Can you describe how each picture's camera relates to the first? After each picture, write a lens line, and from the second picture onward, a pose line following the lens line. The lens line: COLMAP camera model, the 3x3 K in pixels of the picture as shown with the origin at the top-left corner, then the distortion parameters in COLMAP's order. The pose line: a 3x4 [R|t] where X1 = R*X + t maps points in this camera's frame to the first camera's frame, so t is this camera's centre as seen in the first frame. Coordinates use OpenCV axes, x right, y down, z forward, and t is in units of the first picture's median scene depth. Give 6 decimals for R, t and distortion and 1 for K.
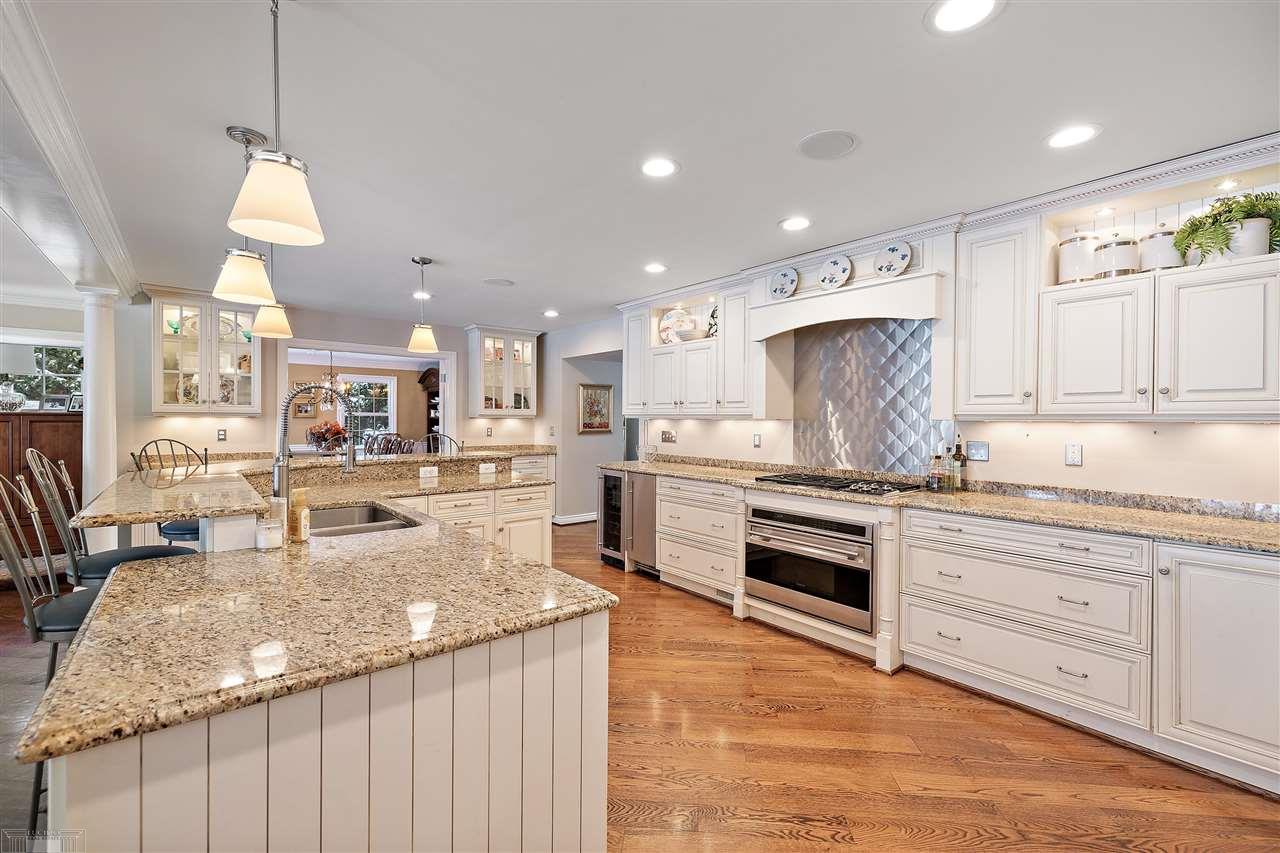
lens RADIAL K [[547.2, 0, 640.0], [0, 547.2, 426.5], [0, 0, 1]] dist [-0.000032, -0.000155]
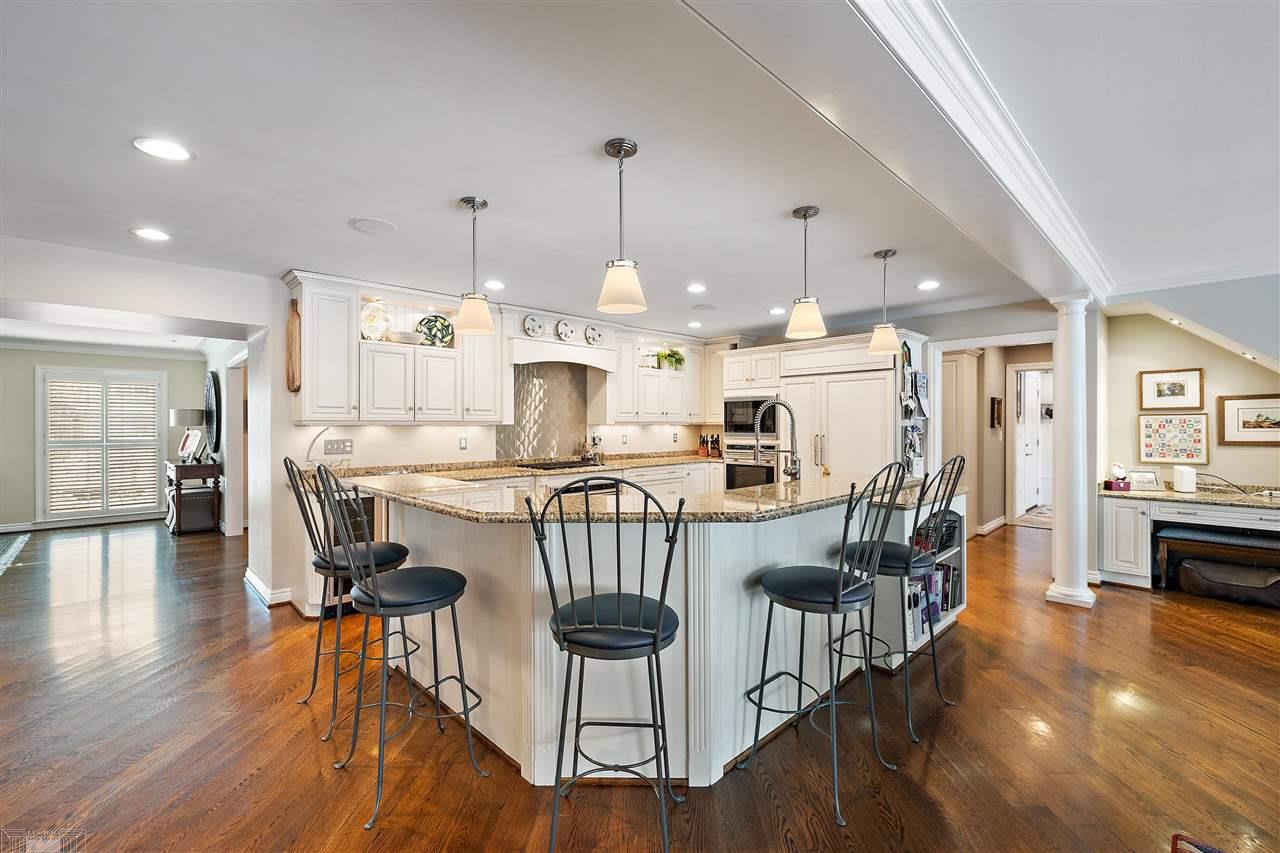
lens RADIAL K [[547.2, 0, 640.0], [0, 547.2, 426.5], [0, 0, 1]] dist [-0.000032, -0.000155]
pose [[-0.095482, -0.003091, 0.995426, -0.875675], [0.024624, 0.999682, 0.005466, -0.006552], [-0.995127, 0.025033, -0.095376, 0.670272]]
